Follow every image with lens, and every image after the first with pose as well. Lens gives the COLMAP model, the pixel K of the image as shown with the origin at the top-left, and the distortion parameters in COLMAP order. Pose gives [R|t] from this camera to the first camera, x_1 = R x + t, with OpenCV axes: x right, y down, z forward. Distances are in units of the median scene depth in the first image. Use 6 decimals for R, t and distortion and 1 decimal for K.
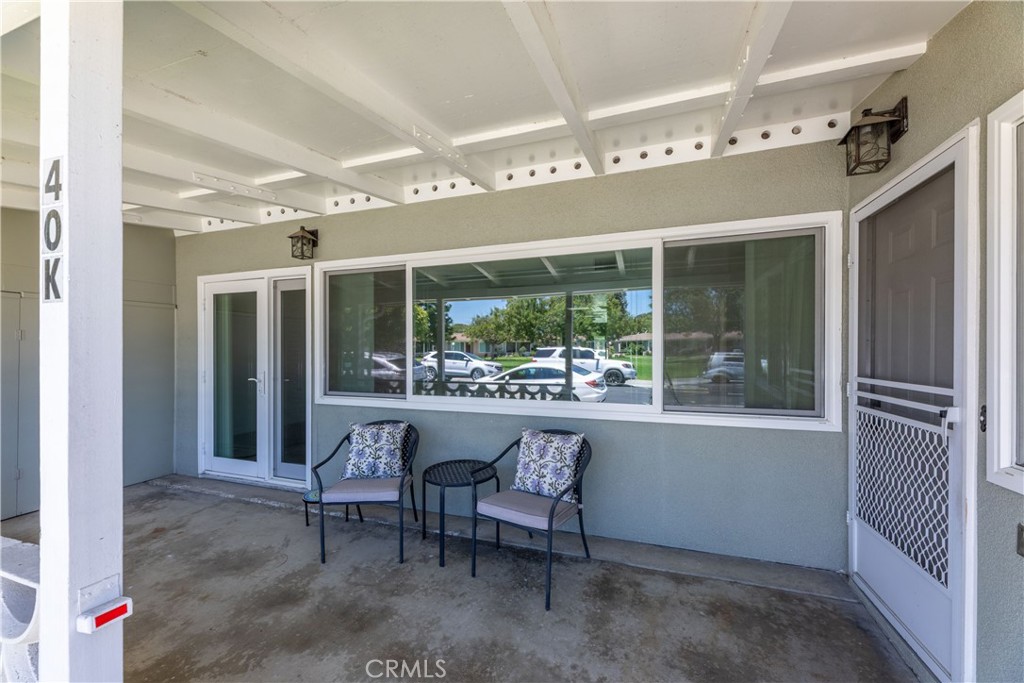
lens RADIAL K [[419.3, 0, 505.7], [0, 419.3, 350.6], [0, 0, 1]] dist [0.004258, 0.000474]
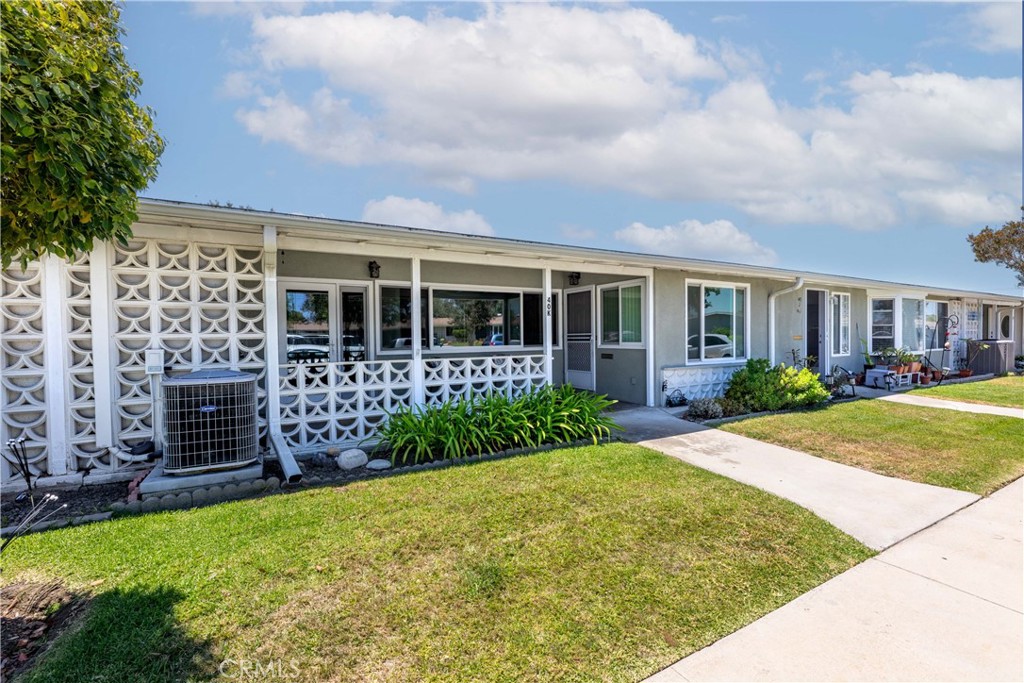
lens RADIAL K [[460.1, 0, 513.3], [0, 460.1, 339.9], [0, 0, 1]] dist [0.001614, 0.000192]
pose [[0.629654, -0.013605, 0.776756, -2.251115], [0.006398, 0.999904, 0.012327, 0.051757], [-0.776849, -0.002792, 0.629681, -1.045938]]
